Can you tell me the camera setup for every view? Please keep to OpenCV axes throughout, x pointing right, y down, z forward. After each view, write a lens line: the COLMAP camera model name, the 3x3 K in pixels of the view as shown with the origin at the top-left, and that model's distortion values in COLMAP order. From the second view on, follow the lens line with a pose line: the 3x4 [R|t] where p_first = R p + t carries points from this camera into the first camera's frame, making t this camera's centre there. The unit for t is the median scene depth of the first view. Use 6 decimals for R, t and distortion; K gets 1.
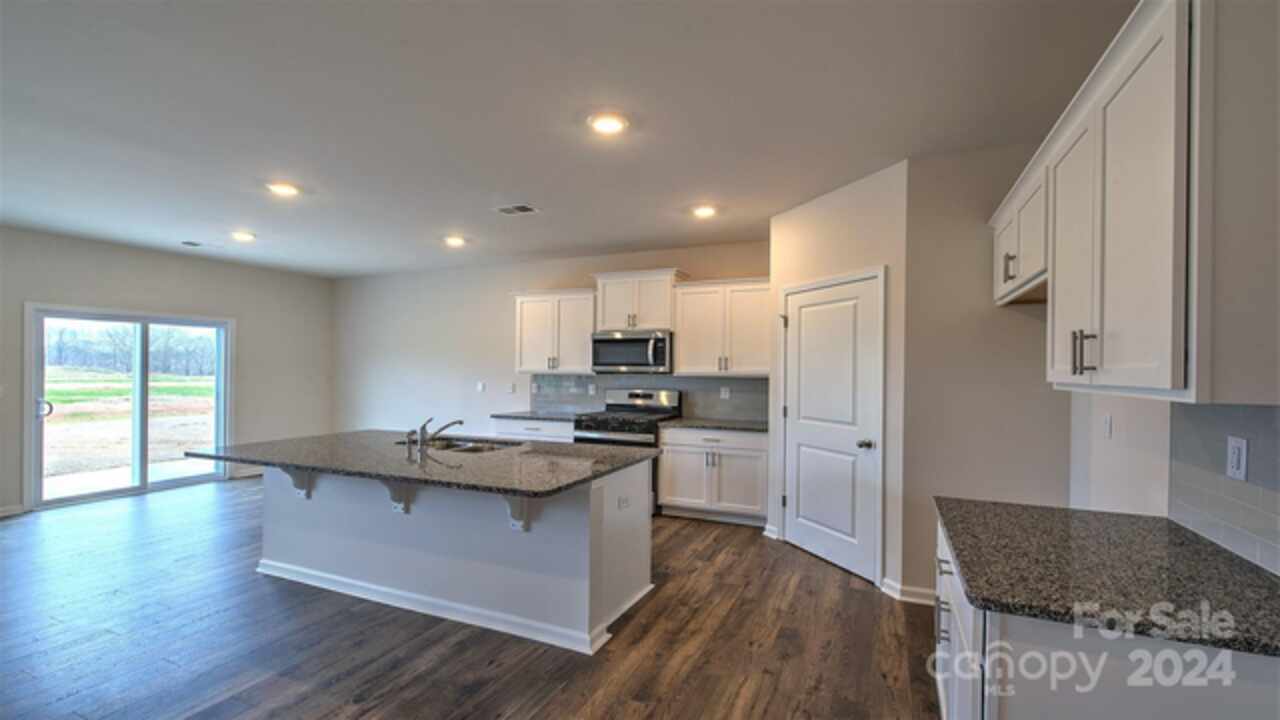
lens RADIAL K [[548.0, 0, 669.0], [0, 548.0, 370.4], [0, 0, 1]] dist [0.000713, 0.000007]
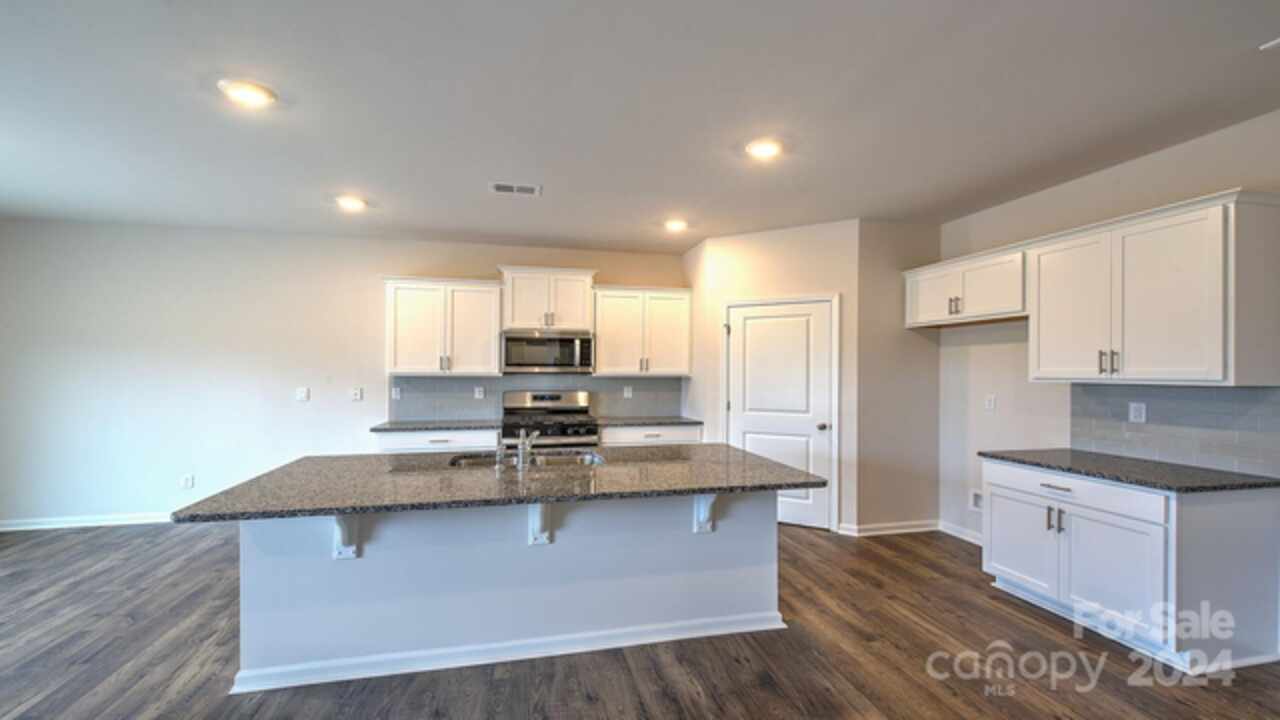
lens RADIAL K [[538.2, 0, 642.5], [0, 538.2, 371.3], [0, 0, 1]] dist [-0.001094, -0.000363]
pose [[0.795808, -0.005111, 0.605527, -0.547745], [0.001581, 0.999979, 0.006363, -0.006026], [-0.605547, -0.004107, 0.795799, 0.161561]]
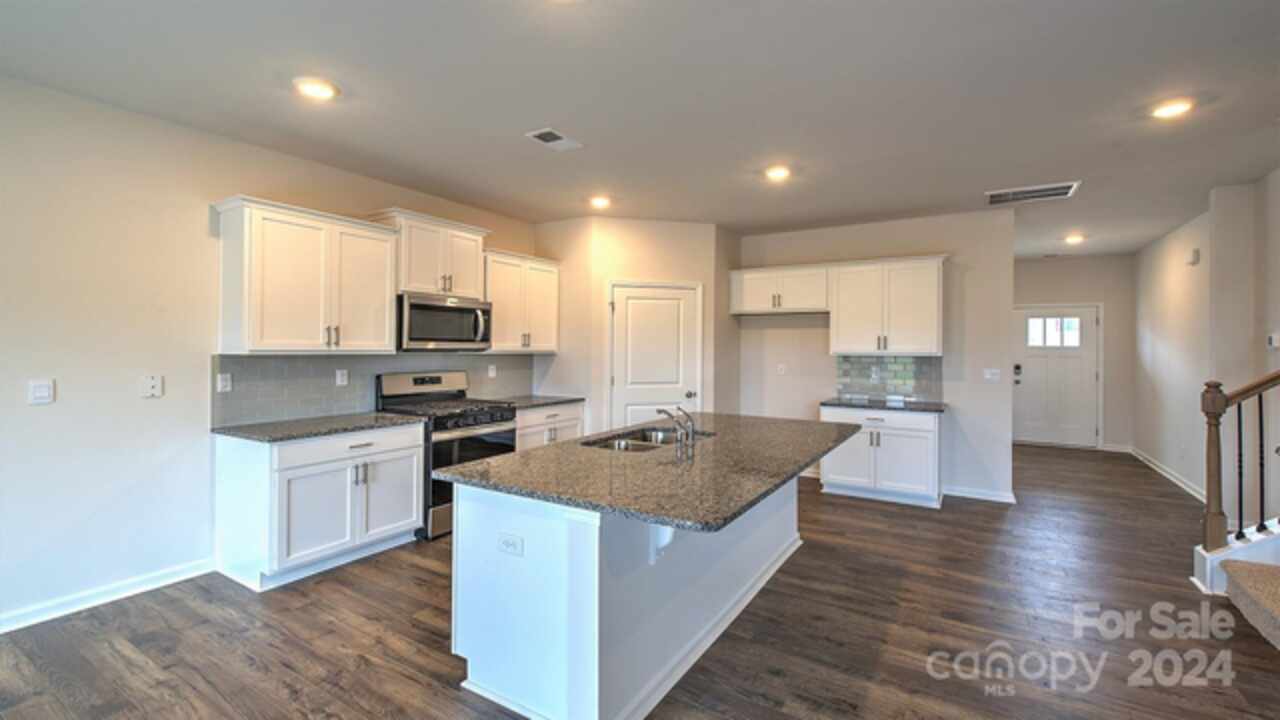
lens RADIAL K [[585.4, 0, 636.5], [0, 585.4, 355.0], [0, 0, 1]] dist [0.000188, -0.000026]
pose [[0.118127, -0.020186, 0.992793, -0.934131], [-0.006319, 0.999758, 0.021079, -0.009417], [-0.992978, -0.008763, 0.117970, 0.679089]]
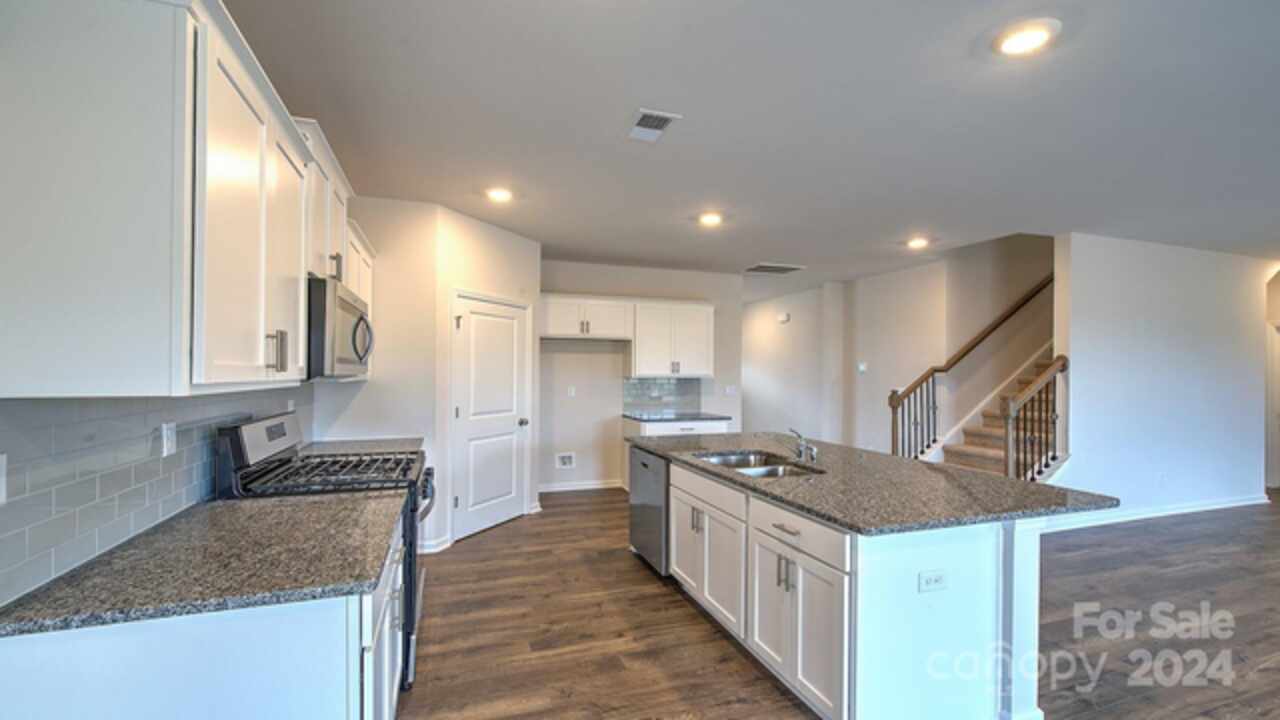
lens RADIAL K [[538.2, 0, 642.5], [0, 538.2, 371.3], [0, 0, 1]] dist [-0.001094, -0.000363]
pose [[-0.685372, -0.010817, 0.728113, -0.636707], [-0.013098, 0.999911, 0.002526, -0.005748], [-0.728075, -0.007805, -0.685453, 1.242461]]
